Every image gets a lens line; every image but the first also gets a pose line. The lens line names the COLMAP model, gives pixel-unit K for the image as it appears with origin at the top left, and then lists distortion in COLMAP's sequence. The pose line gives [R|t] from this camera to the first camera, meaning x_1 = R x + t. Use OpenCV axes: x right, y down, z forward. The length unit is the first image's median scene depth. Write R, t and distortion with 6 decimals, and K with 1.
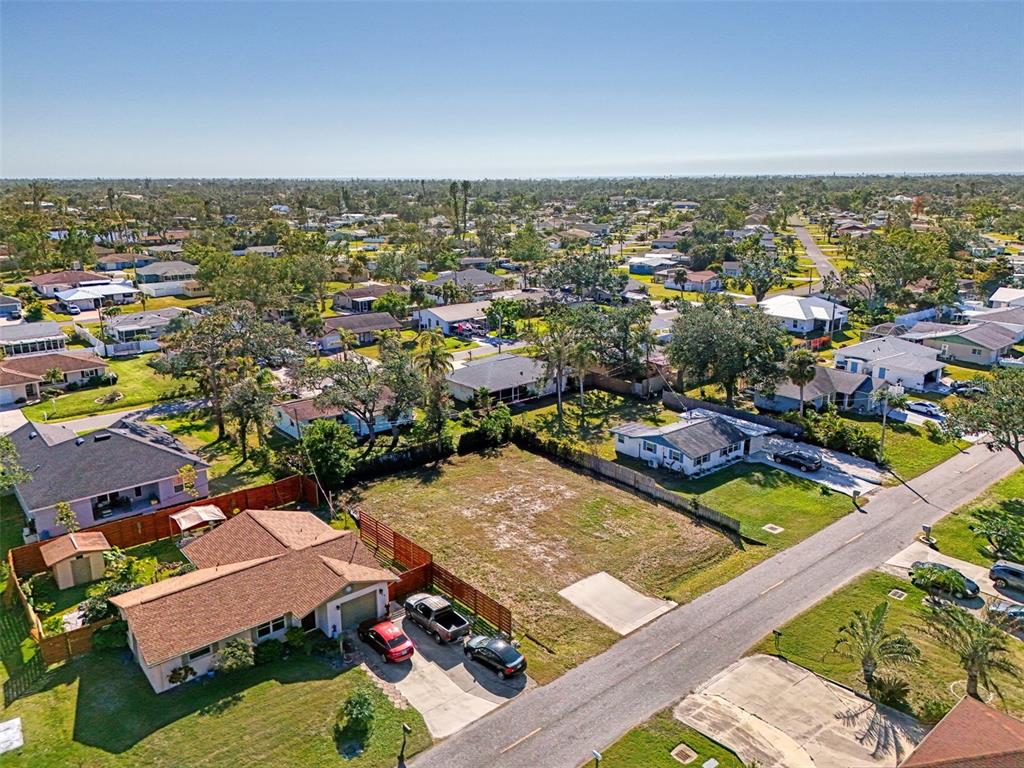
lens RADIAL K [[750.7, 0, 505.7], [0, 750.7, 385.4], [0, 0, 1]] dist [0.080087, -0.084006]
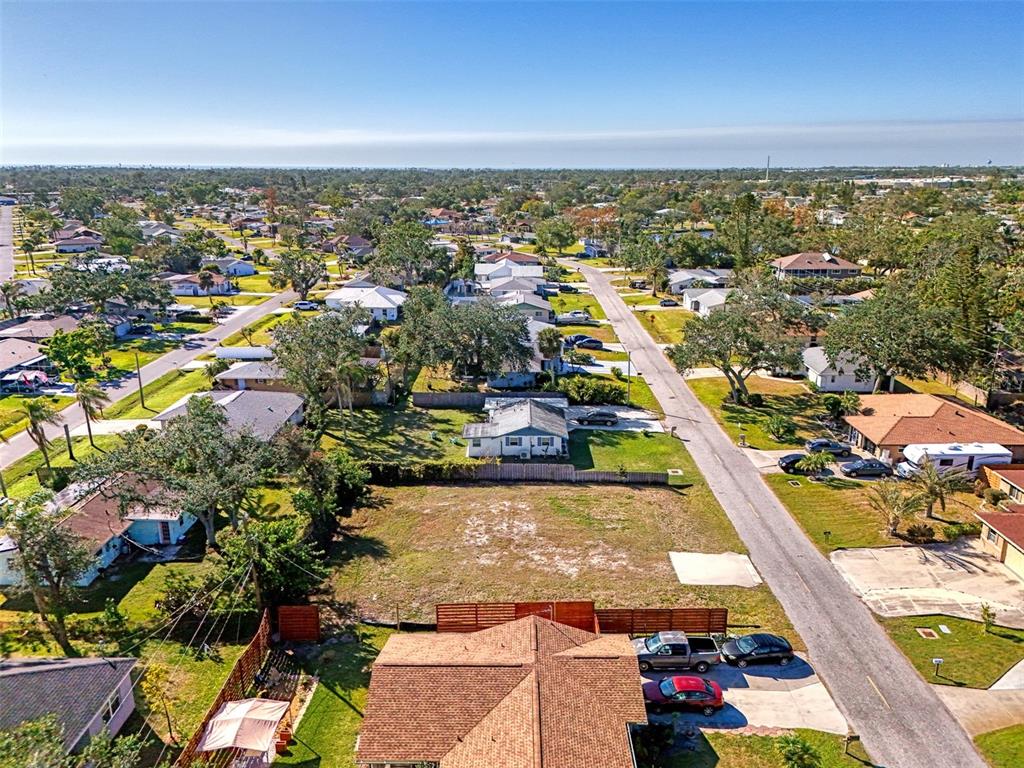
lens RADIAL K [[750.7, 0, 517.3], [0, 750.7, 382.1], [0, 0, 1]] dist [0.080087, -0.084006]
pose [[0.636078, -0.205441, 0.743773, -0.610826], [0.200735, 0.974774, 0.097577, -0.105869], [-0.745057, 0.087235, 0.661272, 0.365683]]
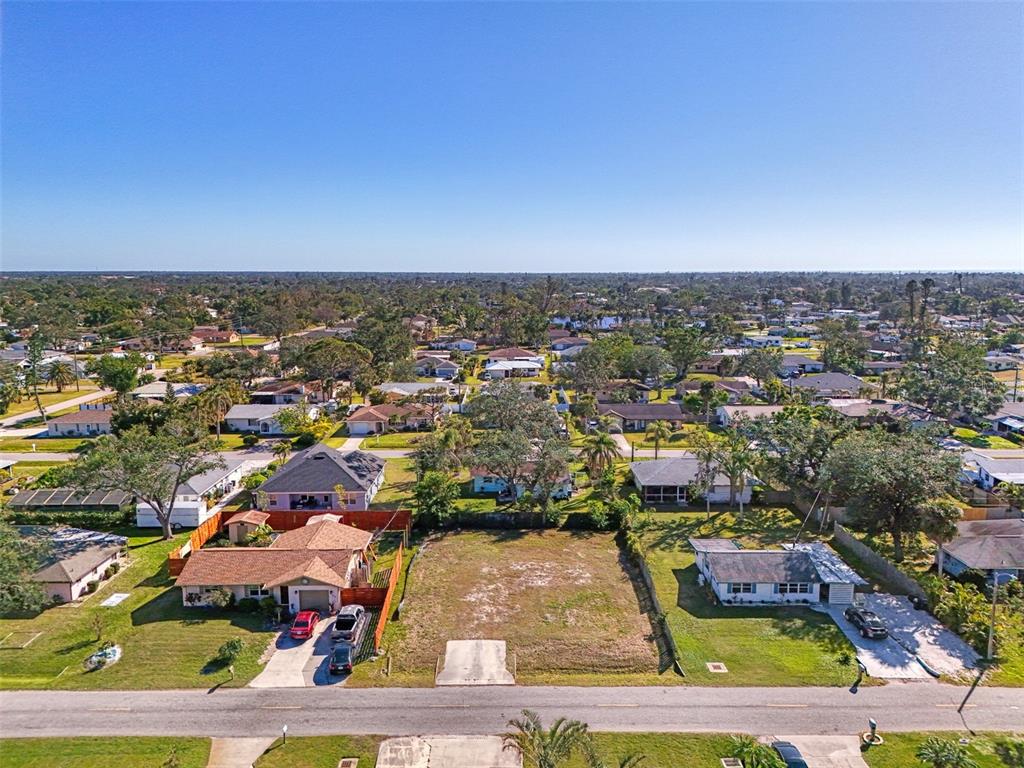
lens RADIAL K [[750.7, 0, 509.0], [0, 750.7, 390.8], [0, 0, 1]] dist [0.080087, -0.084006]
pose [[0.773092, 0.104288, -0.625661, 0.654273], [-0.171895, 0.983926, -0.048395, -0.050920], [0.610557, 0.144962, 0.778592, 0.070672]]
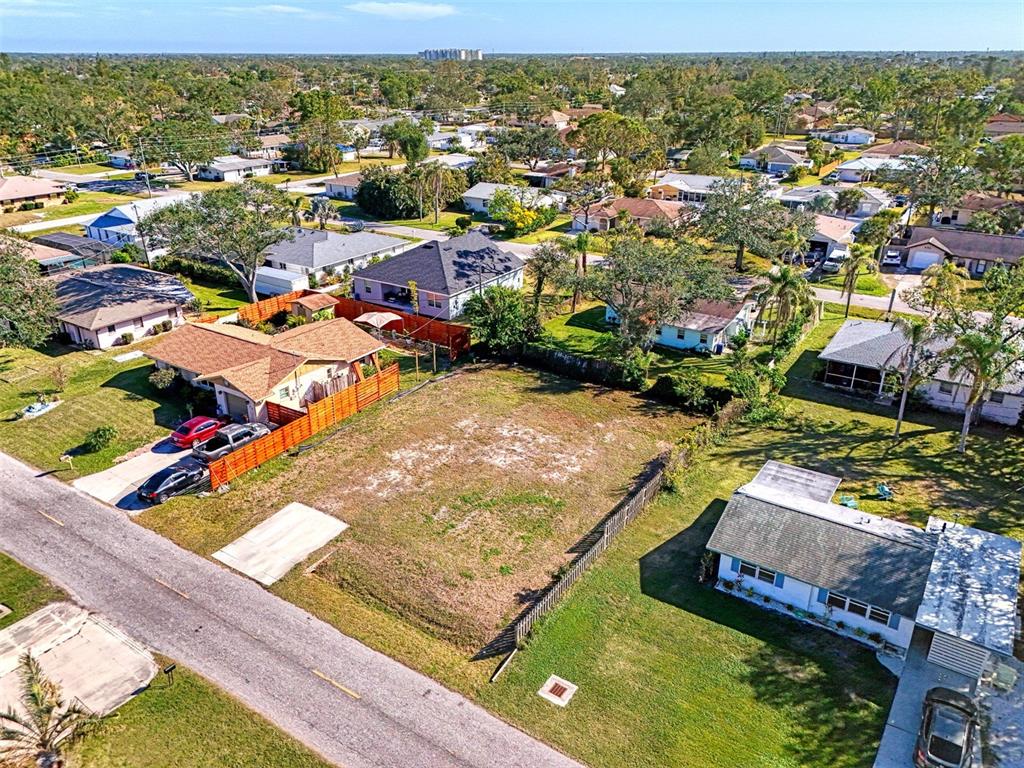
lens RADIAL K [[750.7, 0, 501.1], [0, 750.7, 376.5], [0, 0, 1]] dist [0.080087, -0.084006]
pose [[0.288032, 0.381484, -0.878355, 0.672916], [-0.257670, 0.914273, 0.312588, -0.154205], [0.922304, 0.136291, 0.361636, 0.694396]]
